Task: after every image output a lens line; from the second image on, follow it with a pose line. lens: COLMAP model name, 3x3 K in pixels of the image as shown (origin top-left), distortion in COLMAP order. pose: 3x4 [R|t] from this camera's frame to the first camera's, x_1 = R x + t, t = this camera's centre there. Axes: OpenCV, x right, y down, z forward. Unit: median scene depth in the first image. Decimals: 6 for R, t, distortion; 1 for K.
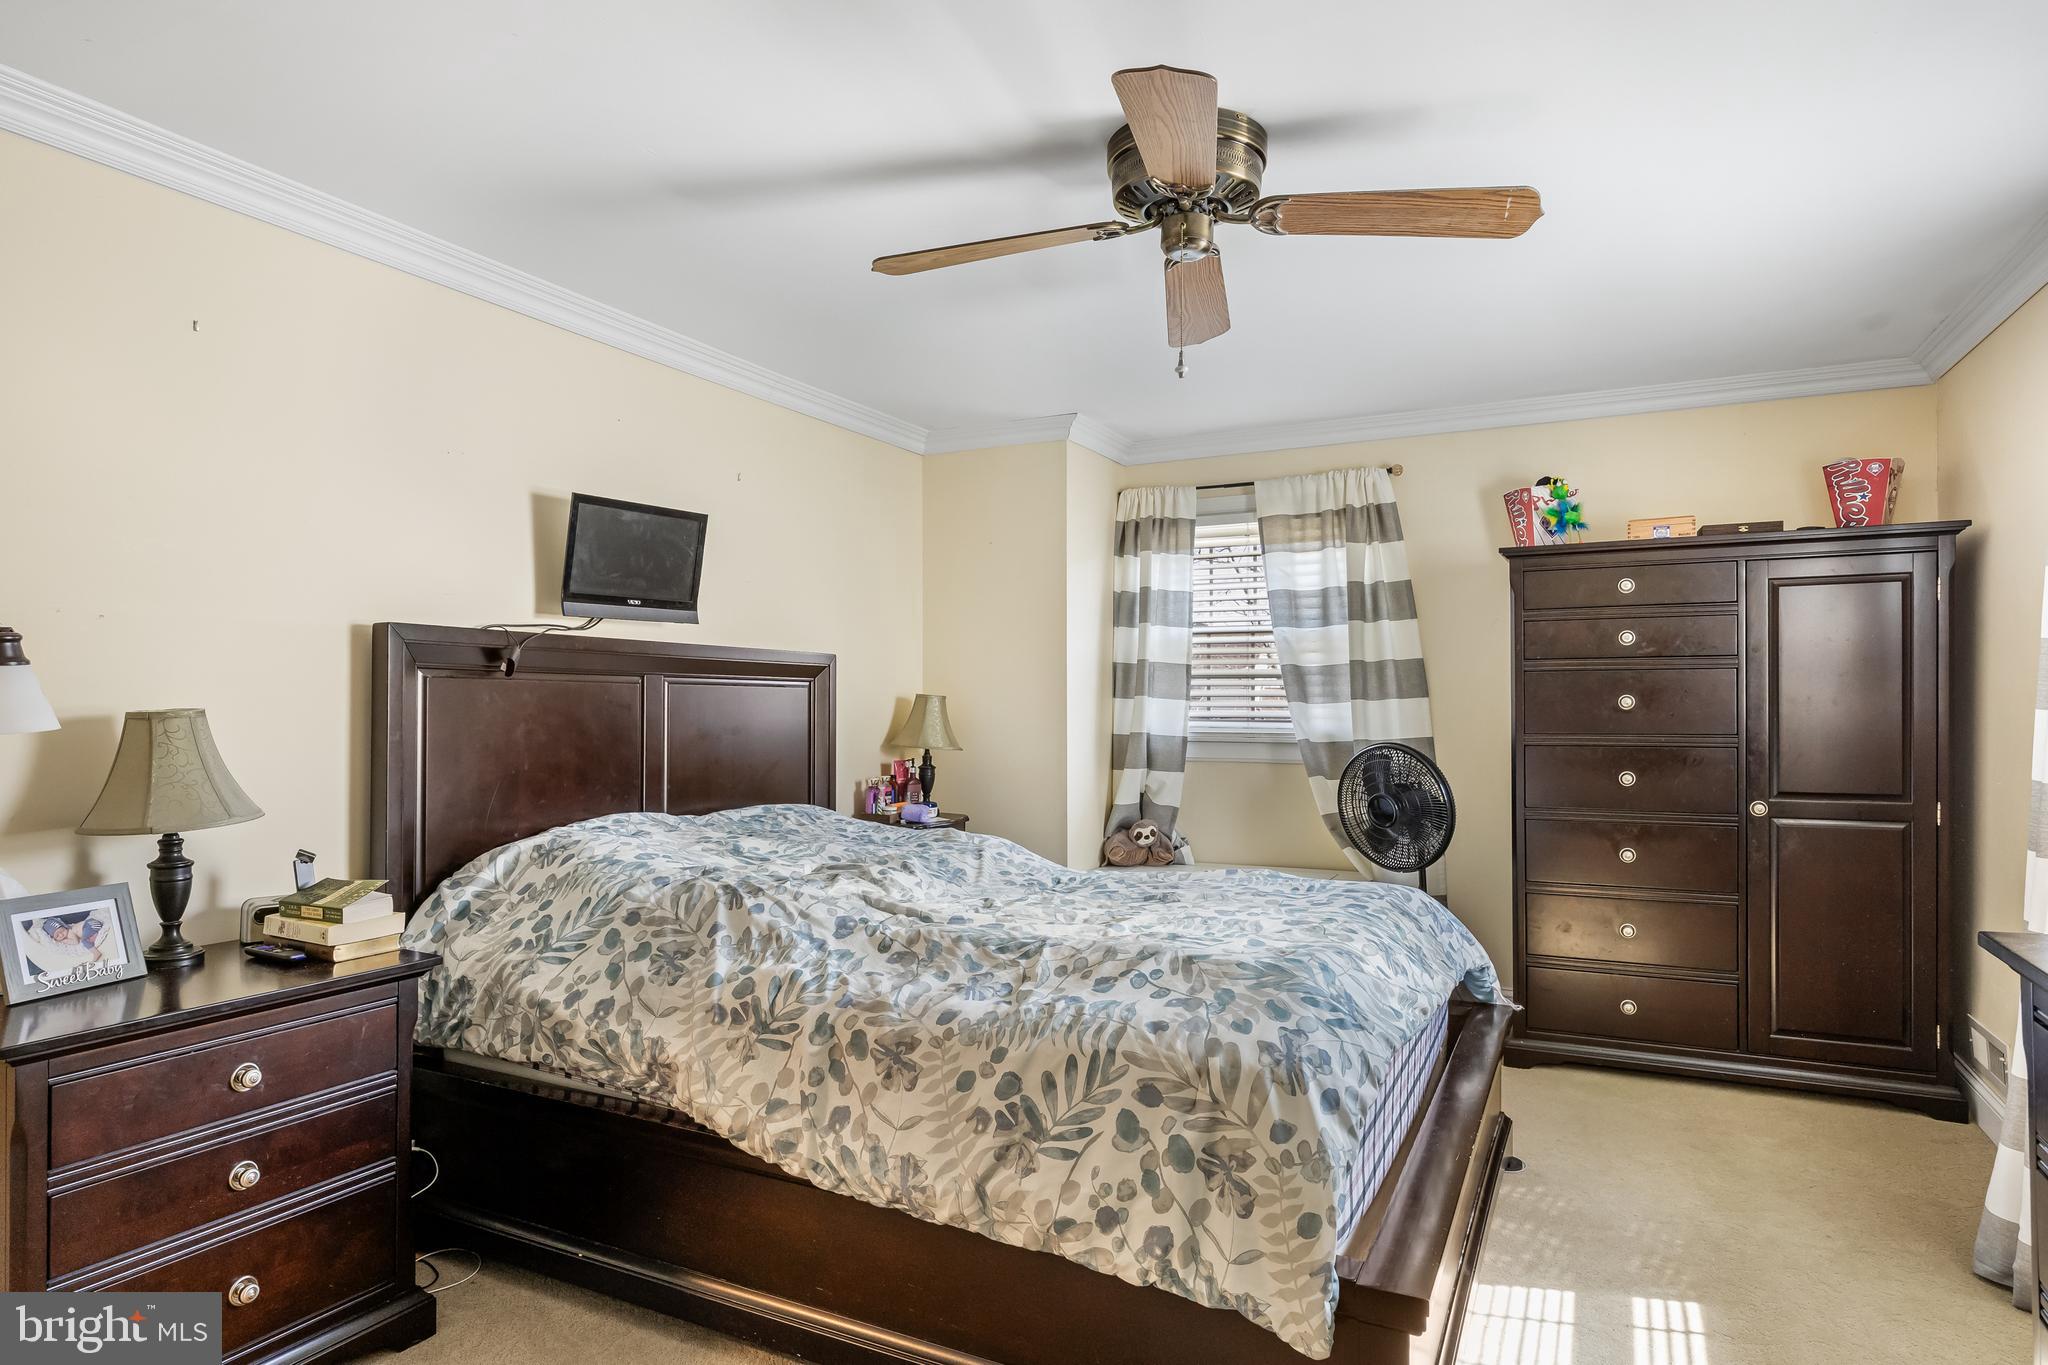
lens RADIAL K [[1152.8, 0, 1011.0], [0, 1152.8, 694.3], [0, 0, 1]] dist [-0.002470, -0.001357]
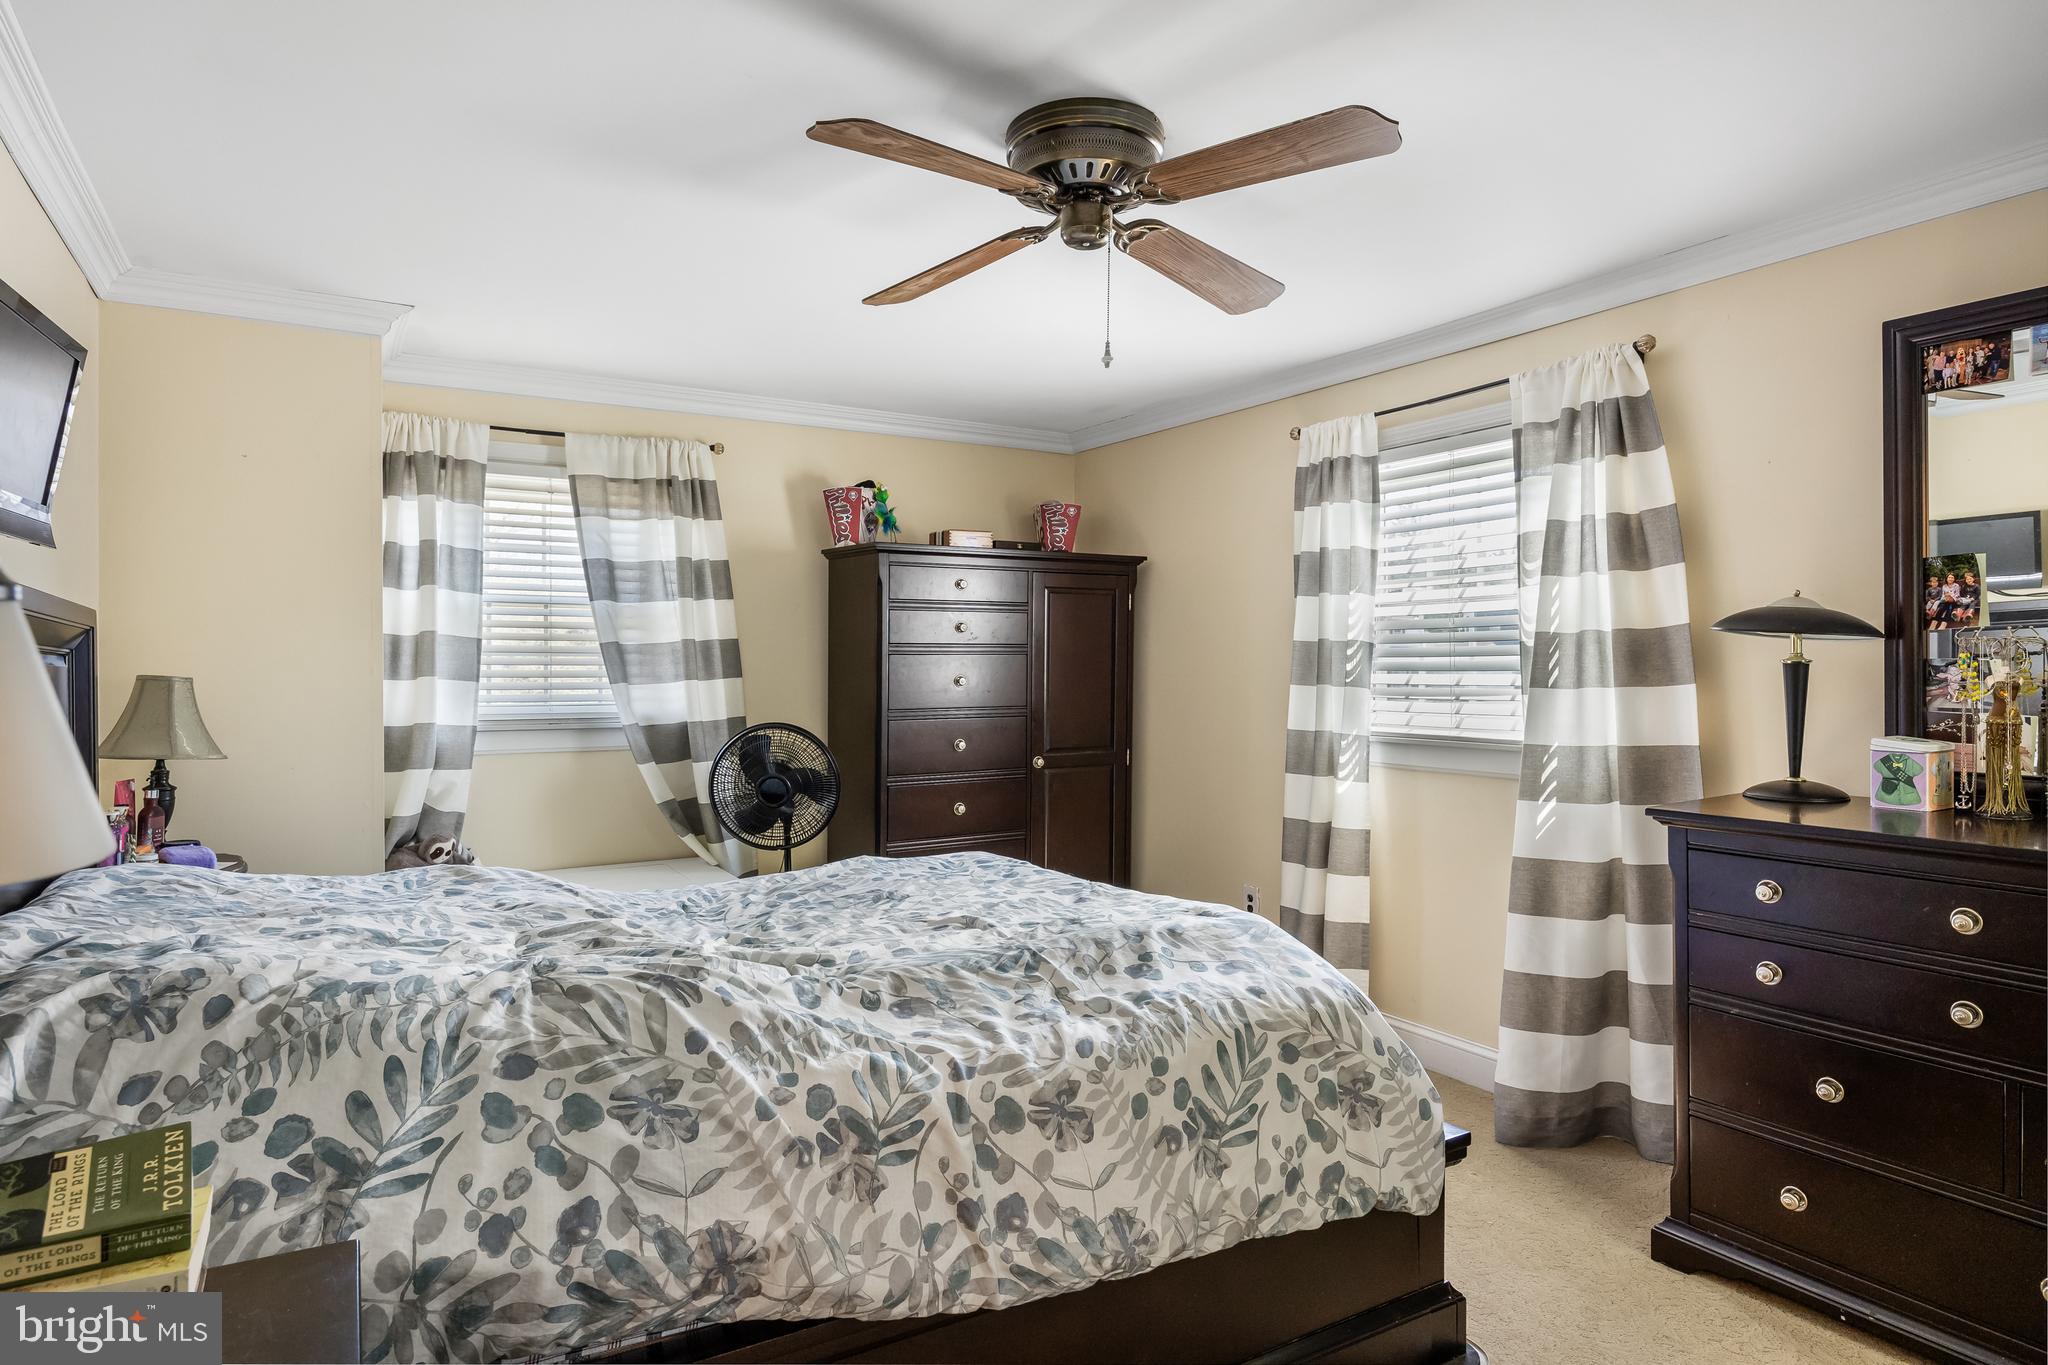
lens RADIAL K [[1152.8, 0, 1009.9], [0, 1152.8, 669.8], [0, 0, 1]] dist [-0.002470, -0.001357]
pose [[0.537471, 0.001757, 0.843280, -0.717392], [-0.001368, 0.999998, -0.001212, -0.006175], [-0.843281, -0.000503, 0.537473, 0.497770]]
